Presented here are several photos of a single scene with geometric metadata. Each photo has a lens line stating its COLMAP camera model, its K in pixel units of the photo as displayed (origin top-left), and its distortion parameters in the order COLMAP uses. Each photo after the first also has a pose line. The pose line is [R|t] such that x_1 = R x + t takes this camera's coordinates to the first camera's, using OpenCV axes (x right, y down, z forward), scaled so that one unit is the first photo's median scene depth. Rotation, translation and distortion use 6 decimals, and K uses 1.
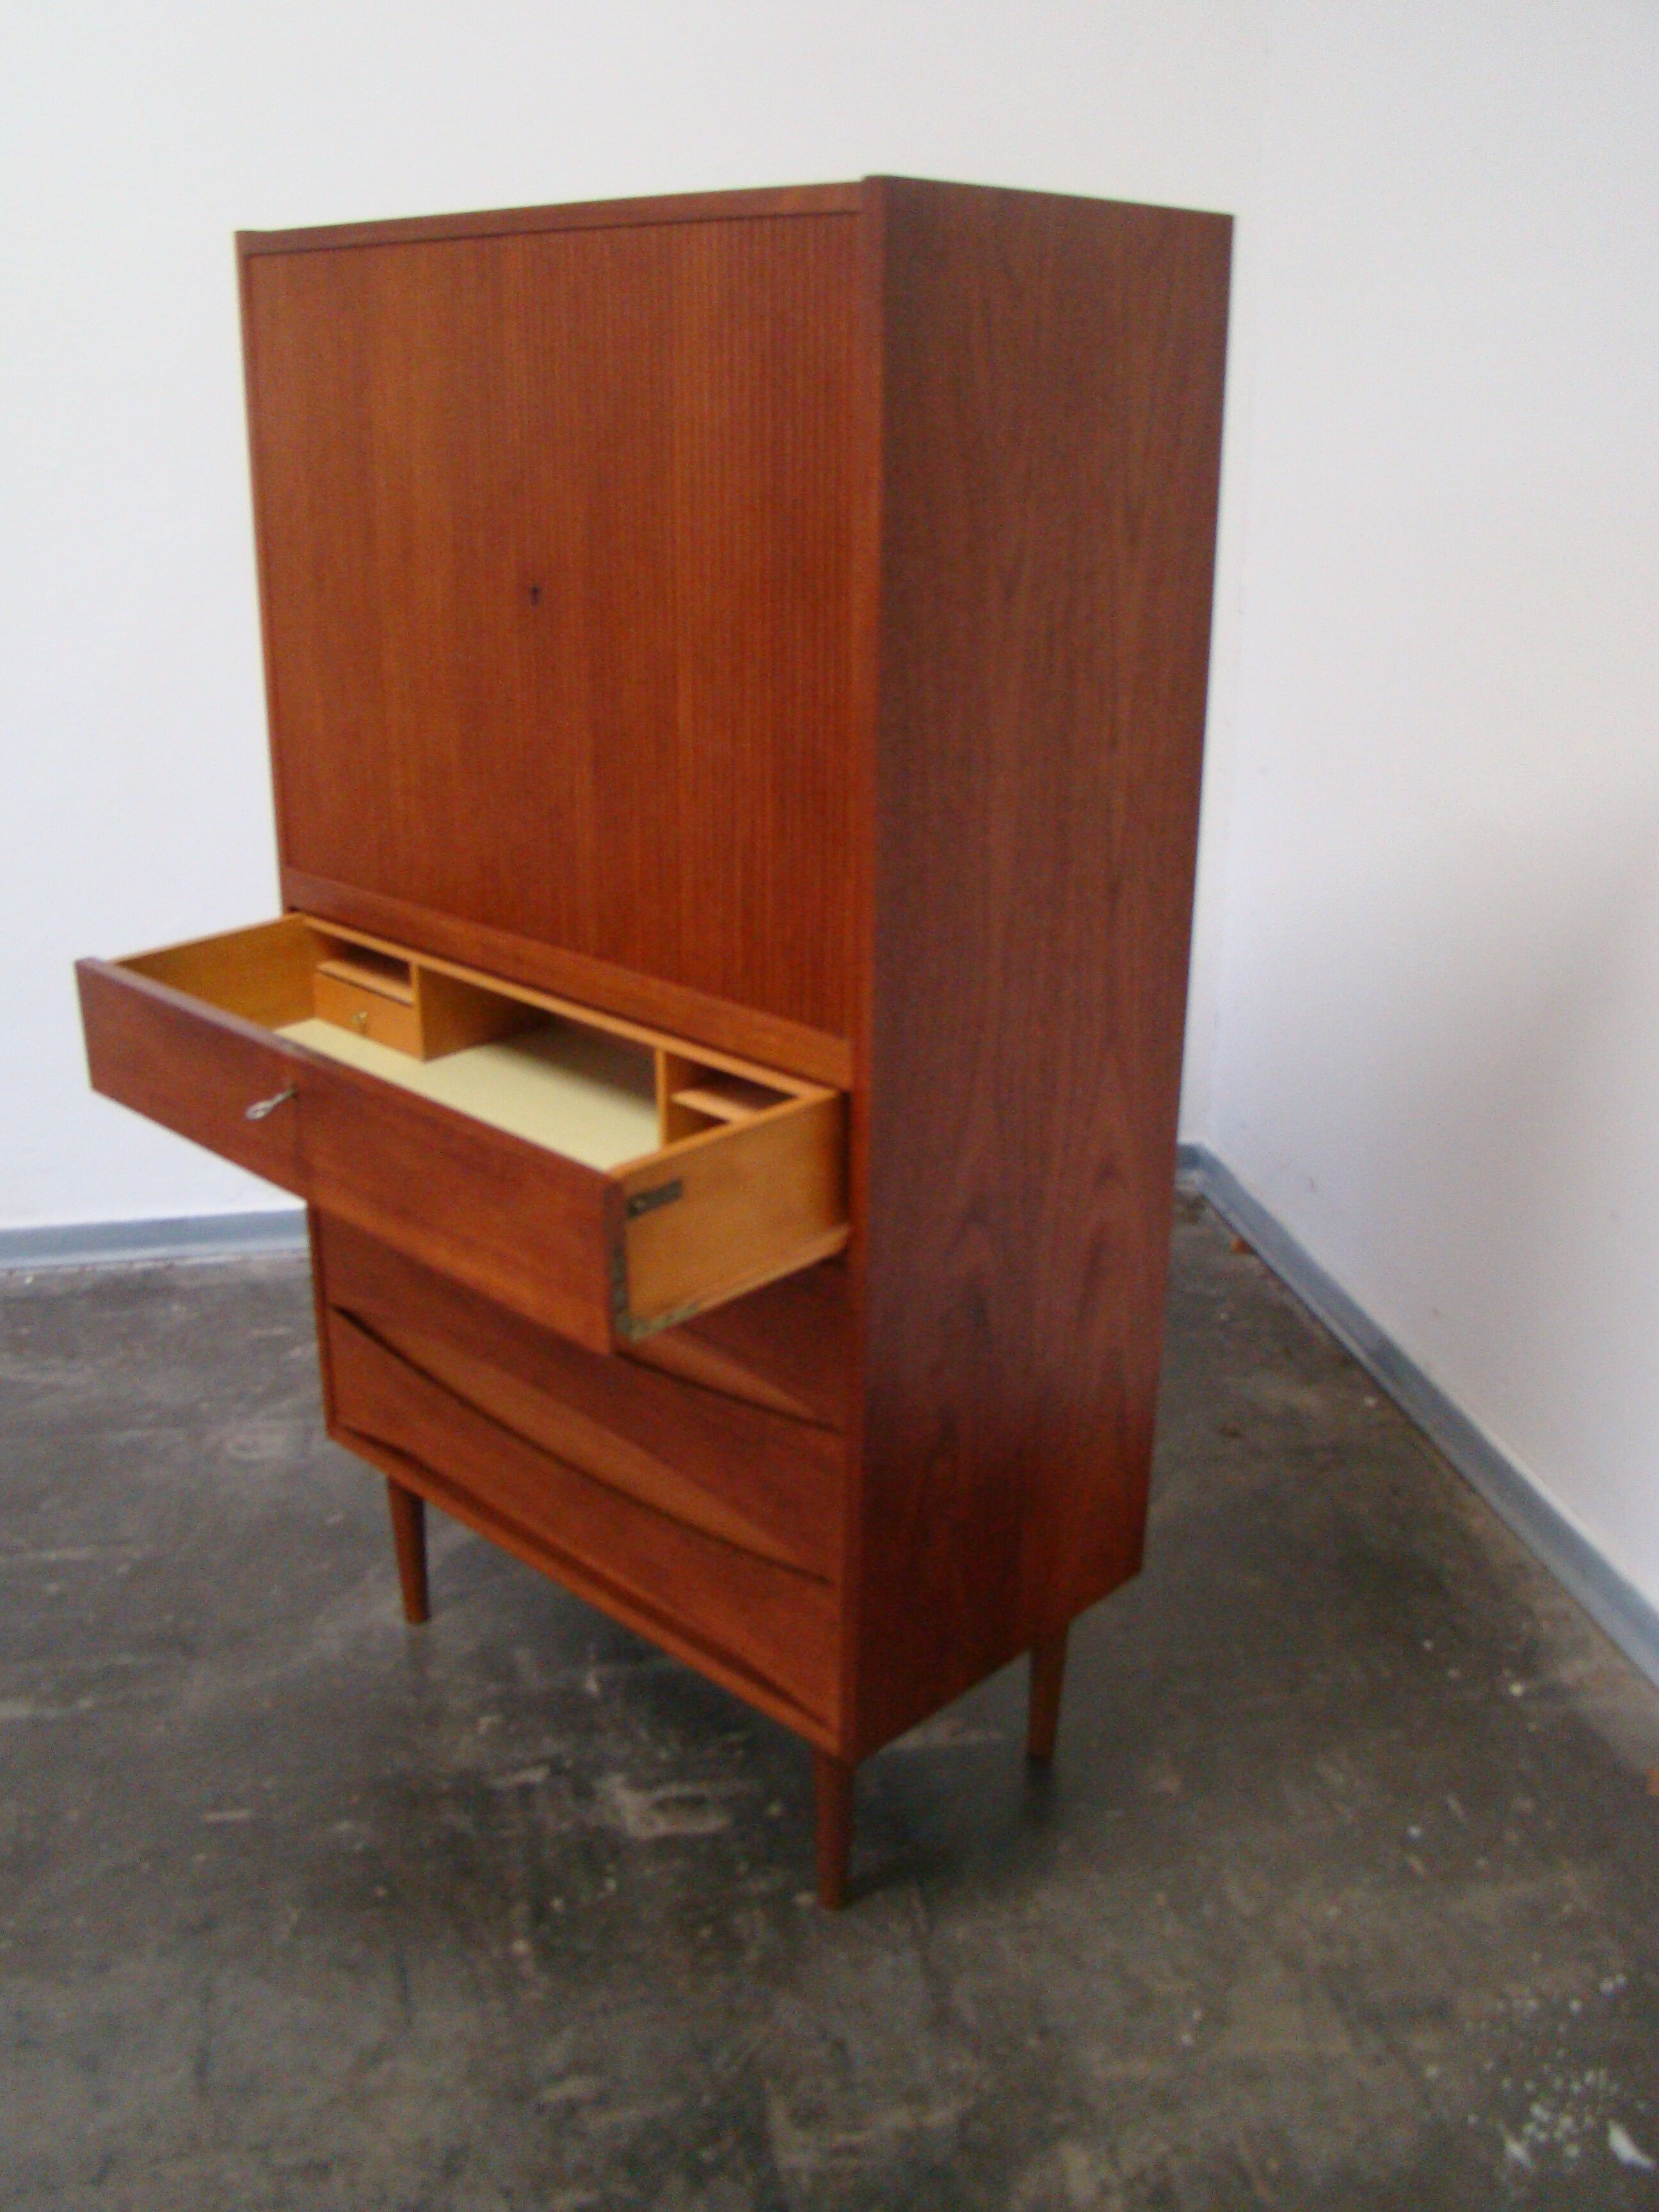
lens RADIAL K [[2021.1, 0, 817.0], [0, 2021.1, 1107.0], [0, 0, 1]] dist [-0.168731, 0.132015]
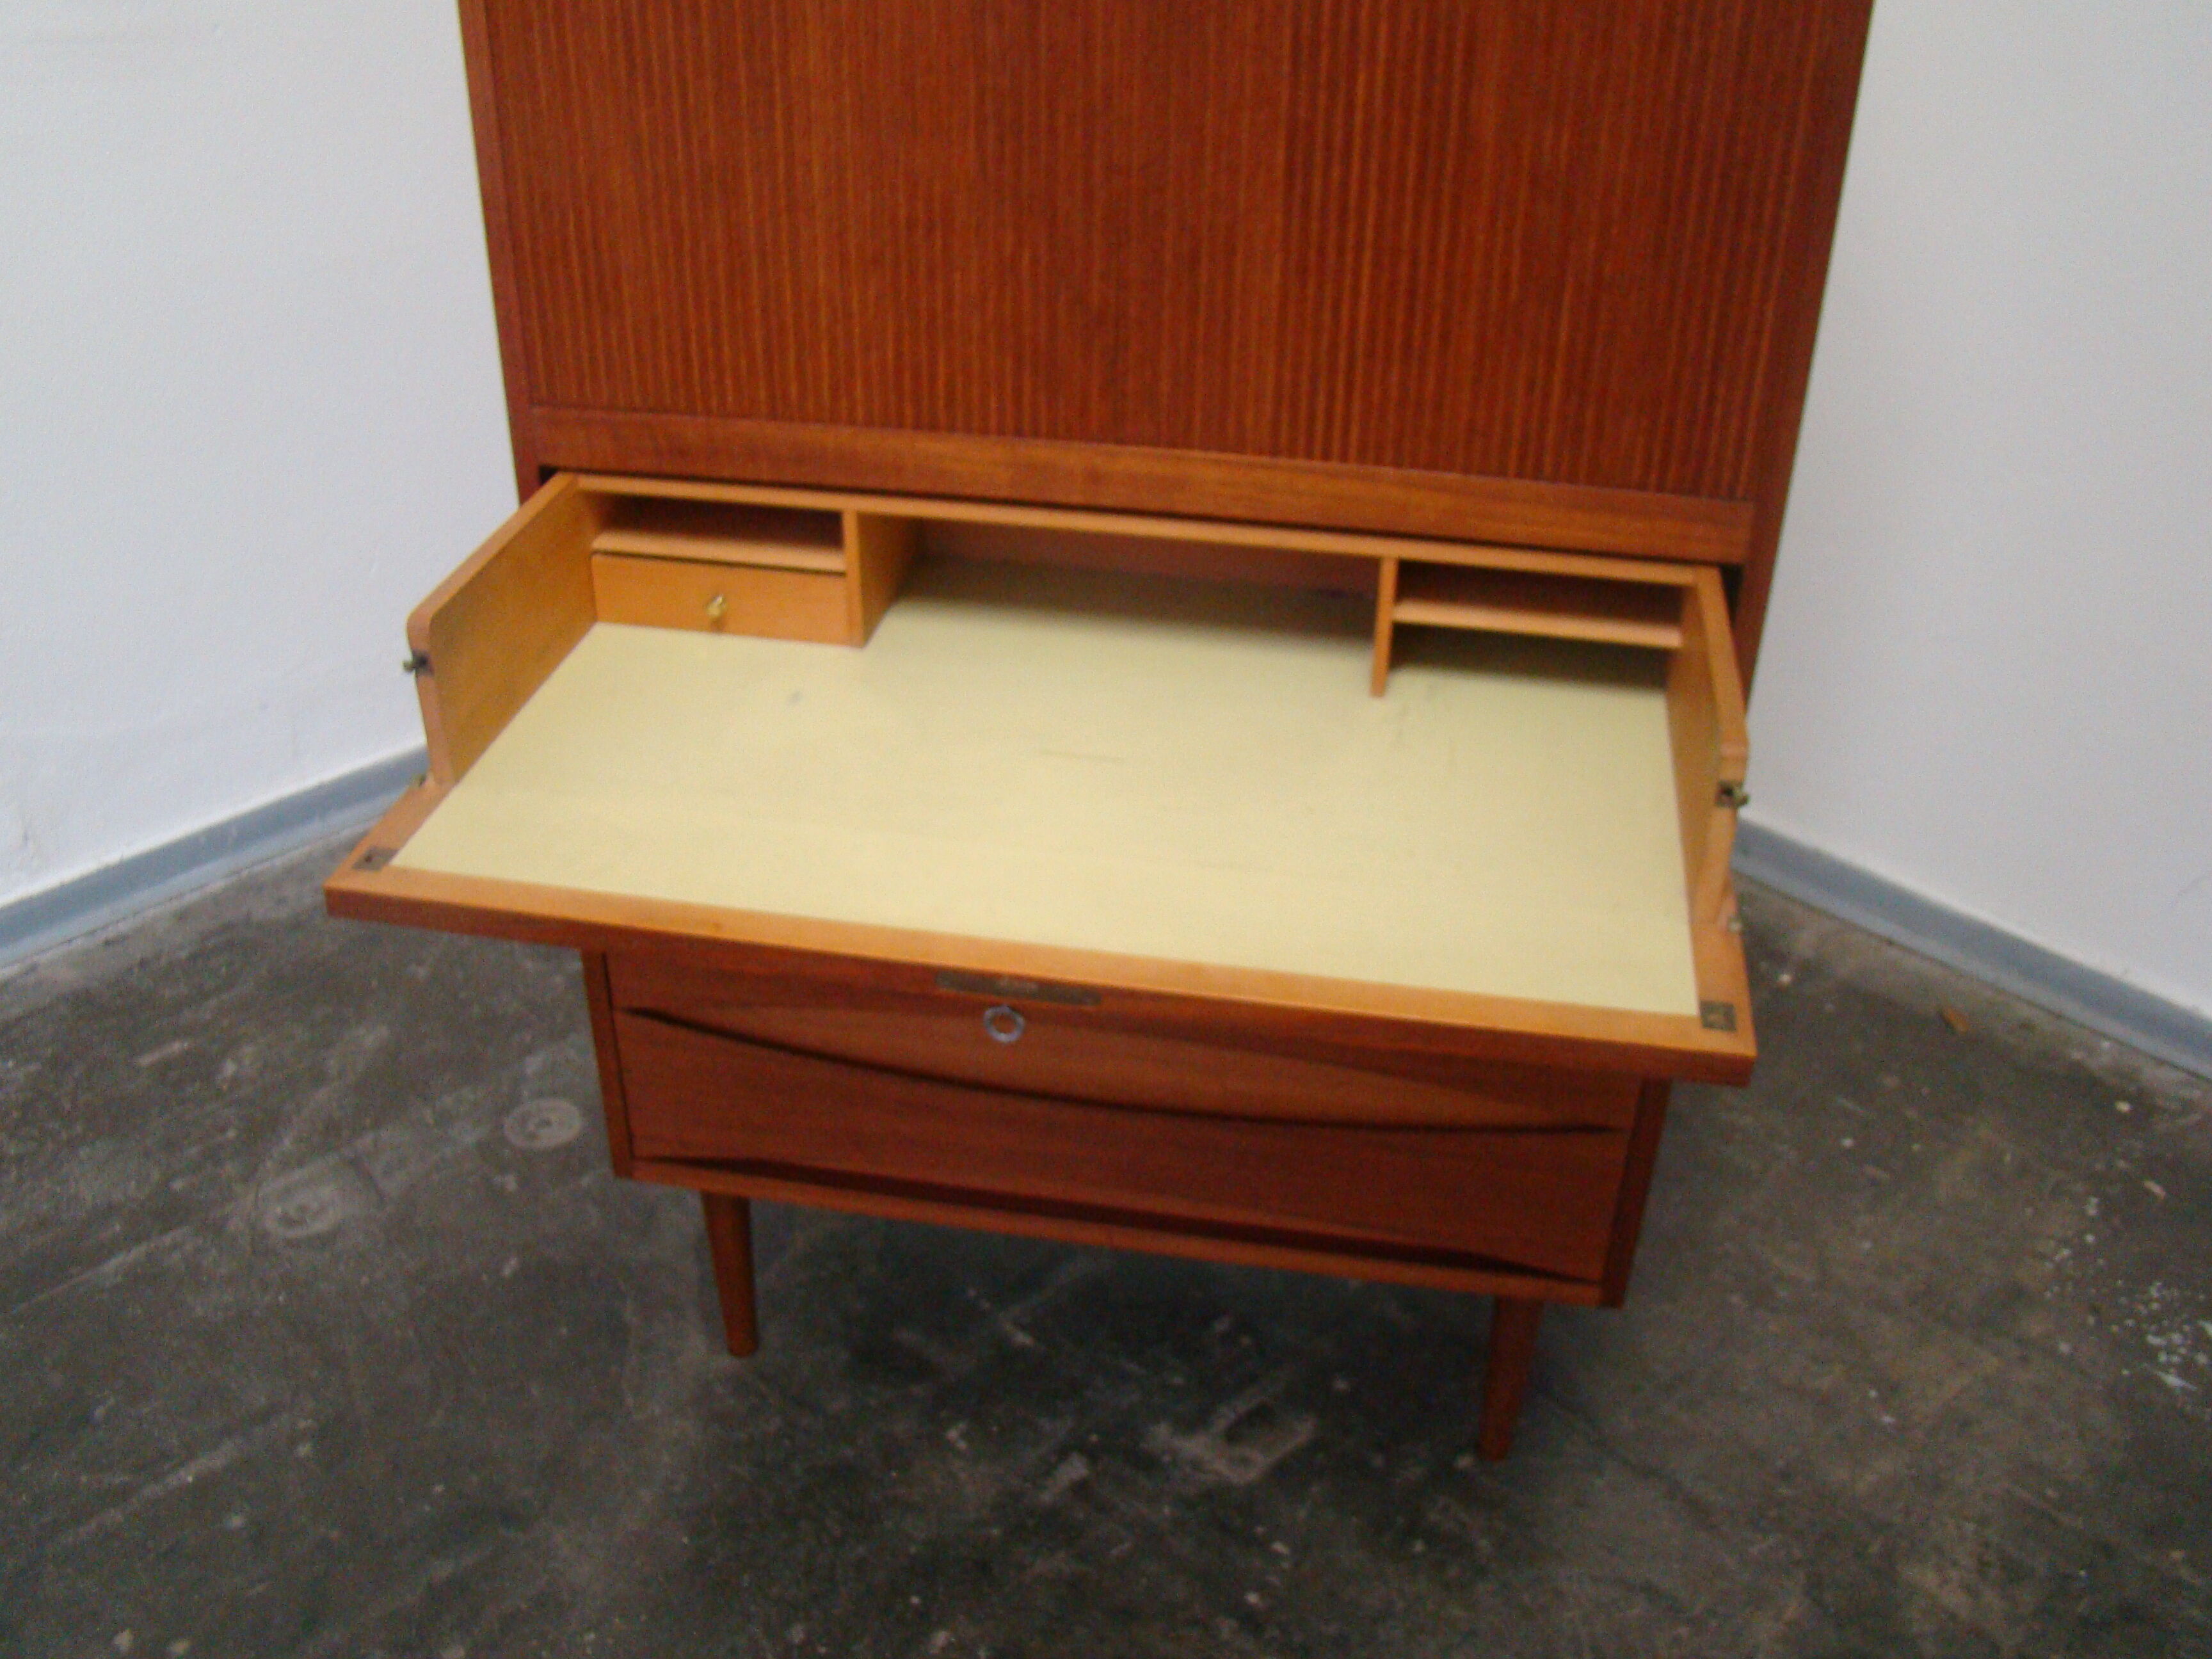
lens RADIAL K [[2041.6, 0, 1125.6], [0, 2041.6, 803.0], [0, 0, 1]] dist [-0.207031, 0.181309]
pose [[0.827303, -0.282492, 0.485560, -0.504972], [0.186181, 0.953390, 0.237453, -0.127814], [-0.530007, -0.106043, 0.841337, 0.374208]]
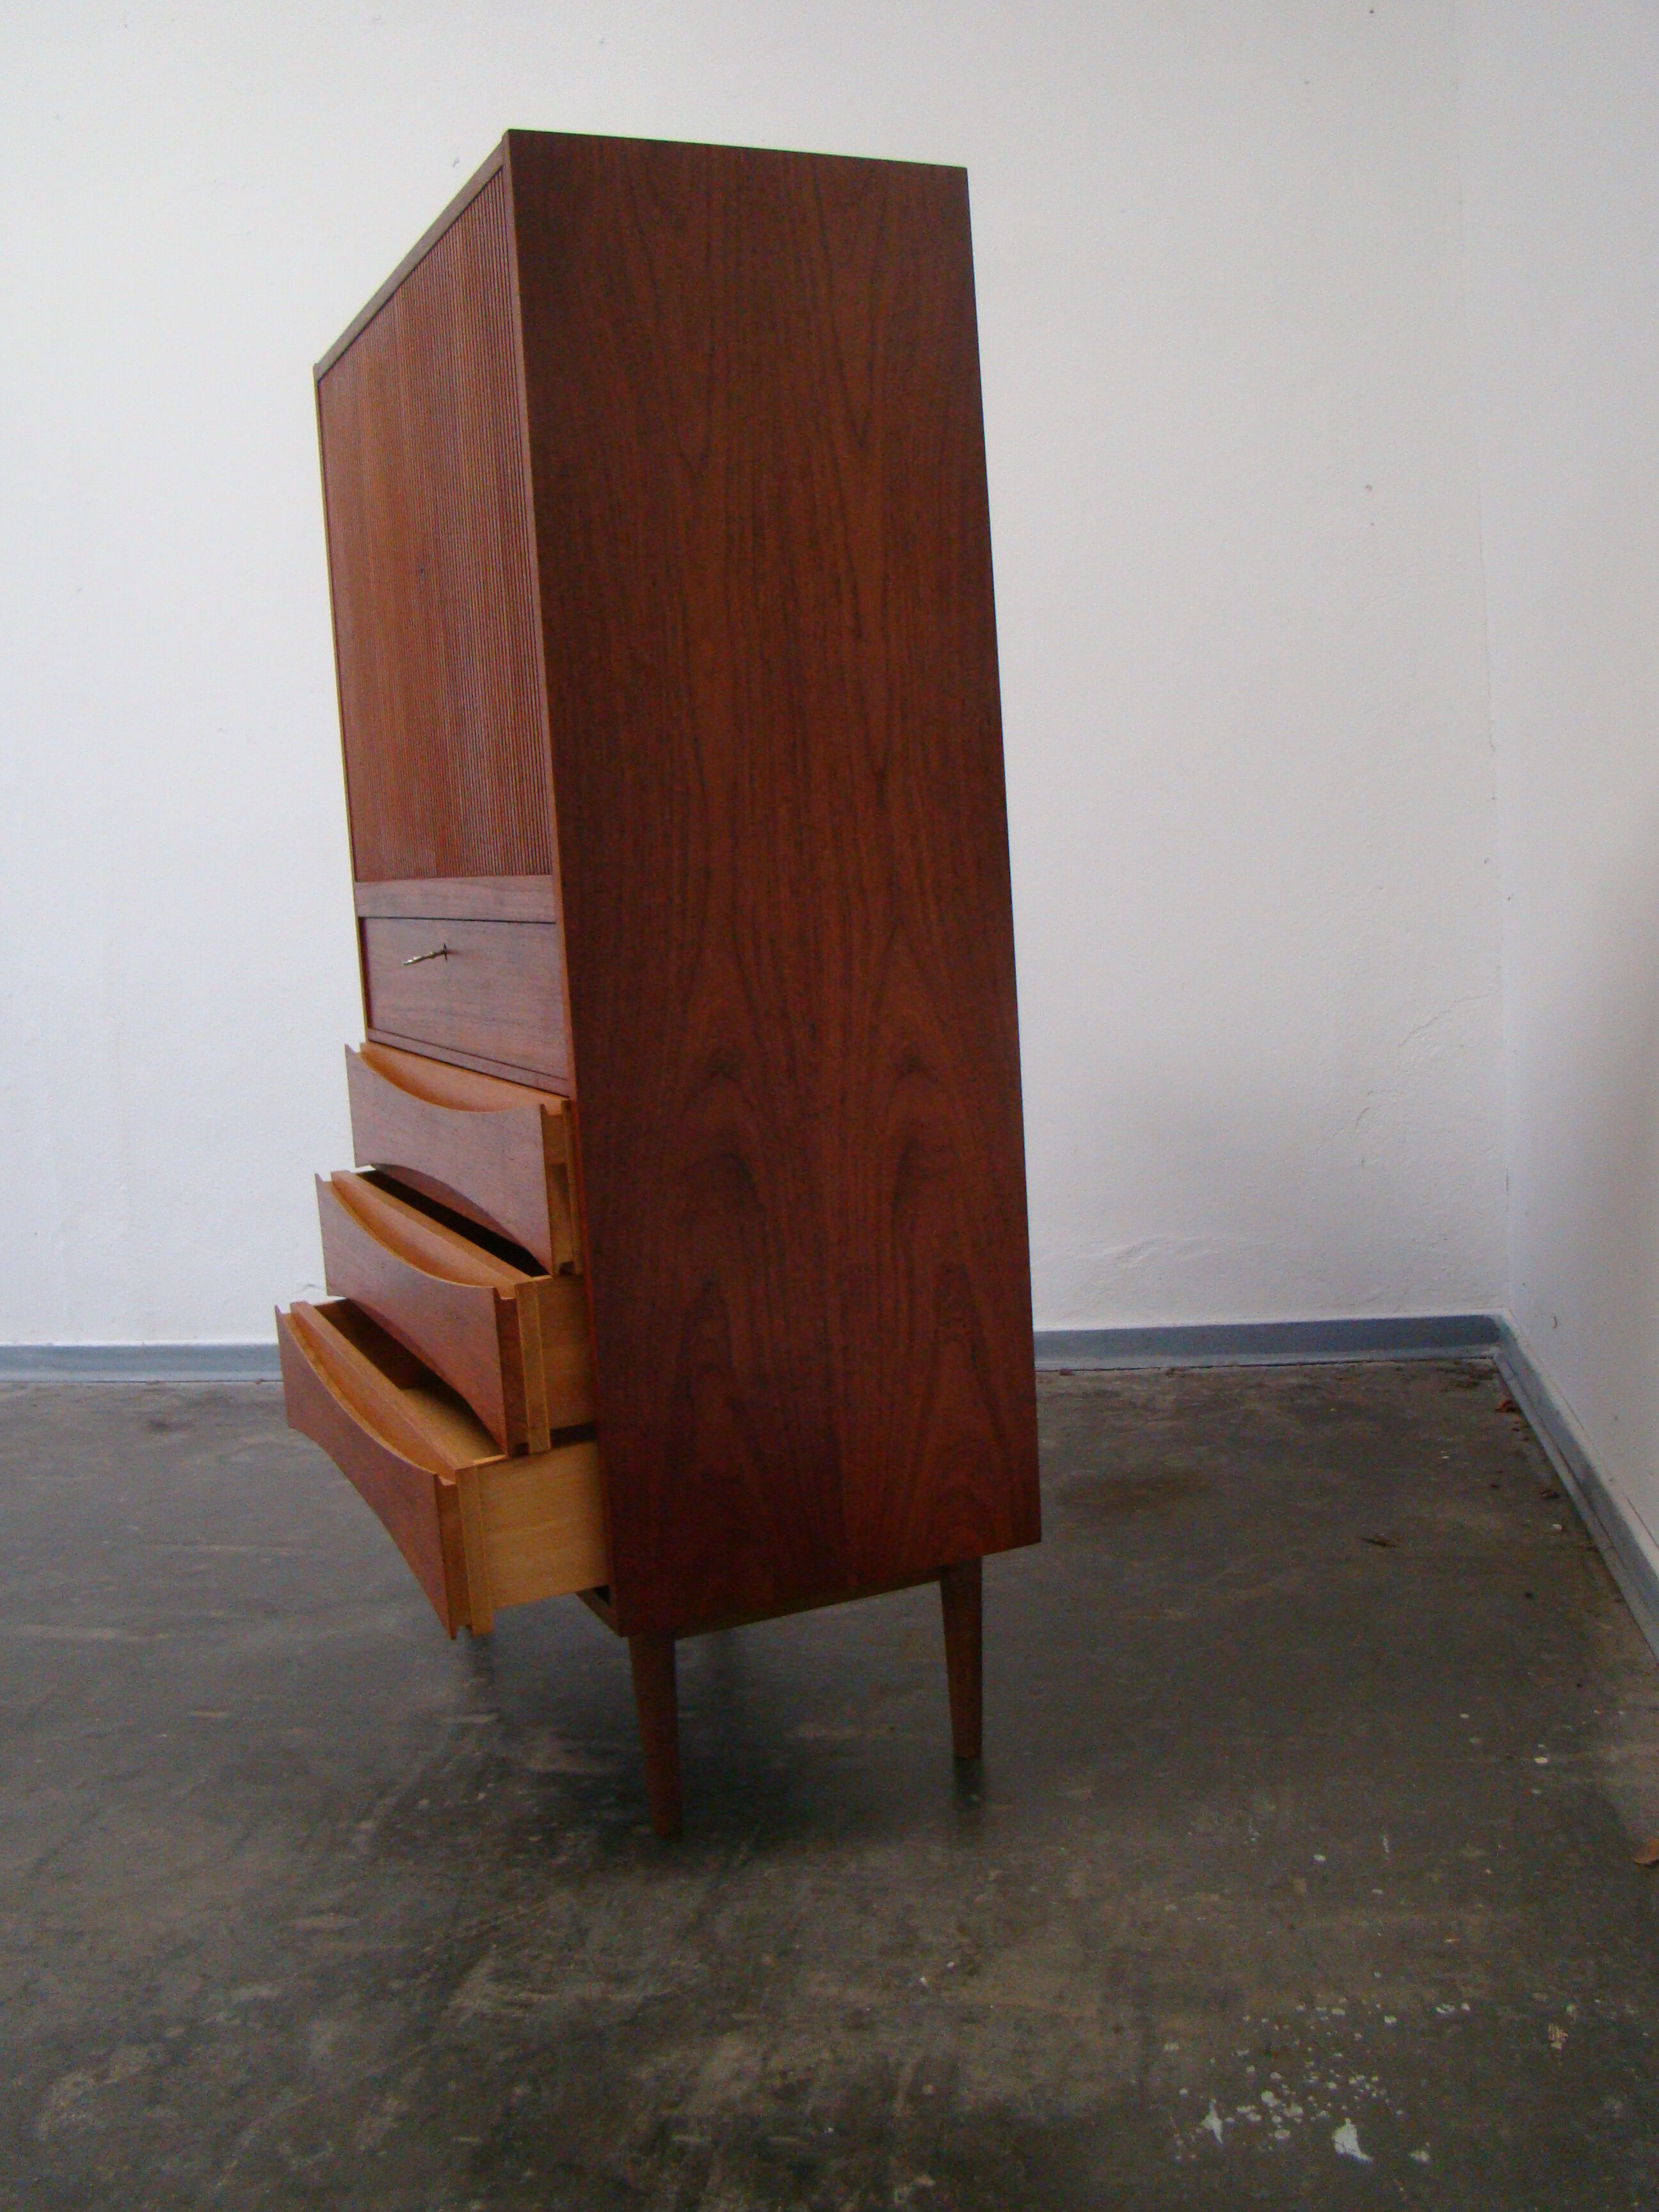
lens RADIAL K [[2021.1, 0, 817.0], [0, 2021.1, 1107.0], [0, 0, 1]] dist [-0.168731, 0.132015]
pose [[0.930403, -0.019099, -0.366040, 0.459718], [-0.060855, 0.976733, -0.205644, 0.258094], [0.361451, 0.213607, 0.907593, 0.063821]]
